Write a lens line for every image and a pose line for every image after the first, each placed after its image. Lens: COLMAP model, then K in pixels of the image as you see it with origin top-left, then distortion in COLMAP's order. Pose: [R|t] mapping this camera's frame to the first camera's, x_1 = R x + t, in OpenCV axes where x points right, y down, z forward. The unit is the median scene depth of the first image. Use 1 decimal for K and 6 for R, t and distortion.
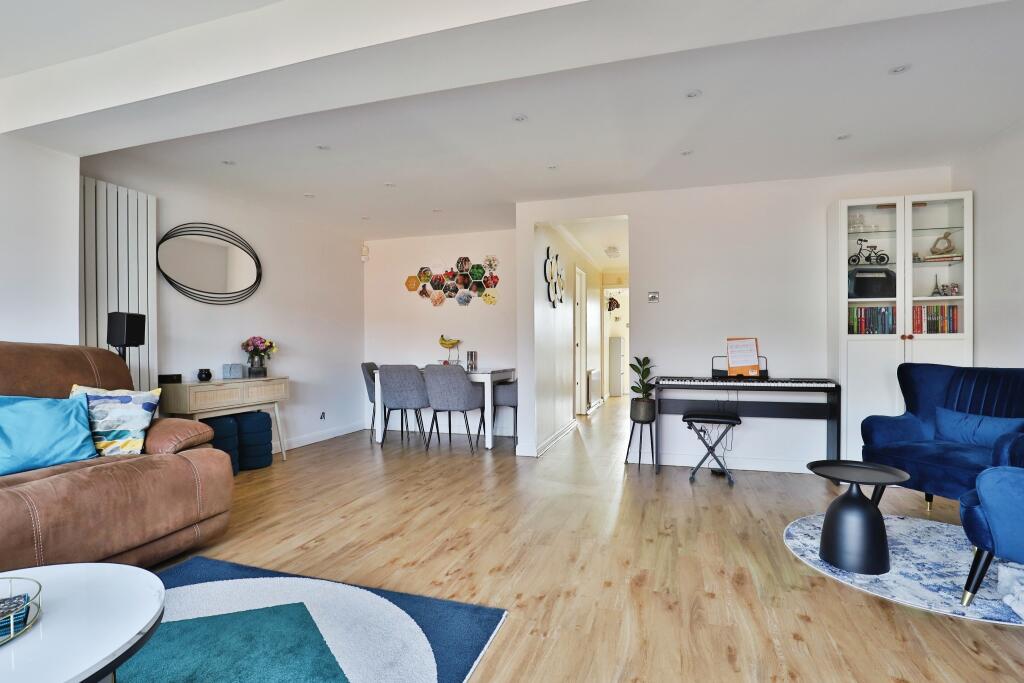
lens RADIAL K [[503.8, 0, 520.2], [0, 503.8, 353.3], [0, 0, 1]] dist [-0.026452, 0.002155]
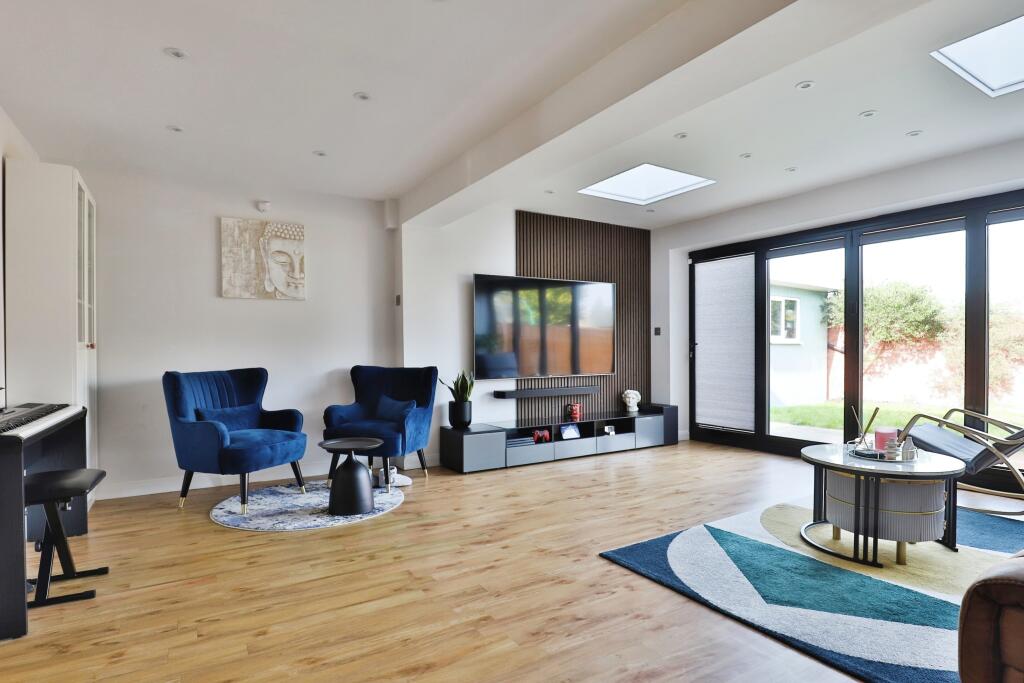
lens RADIAL K [[551.3, 0, 507.8], [0, 551.3, 355.0], [0, 0, 1]] dist [-0.000838, -0.000382]
pose [[-0.748363, 0.004425, 0.663274, -0.688994], [0.020439, 0.999657, 0.016391, -0.026470], [-0.662974, 0.025823, -0.748197, 1.902893]]
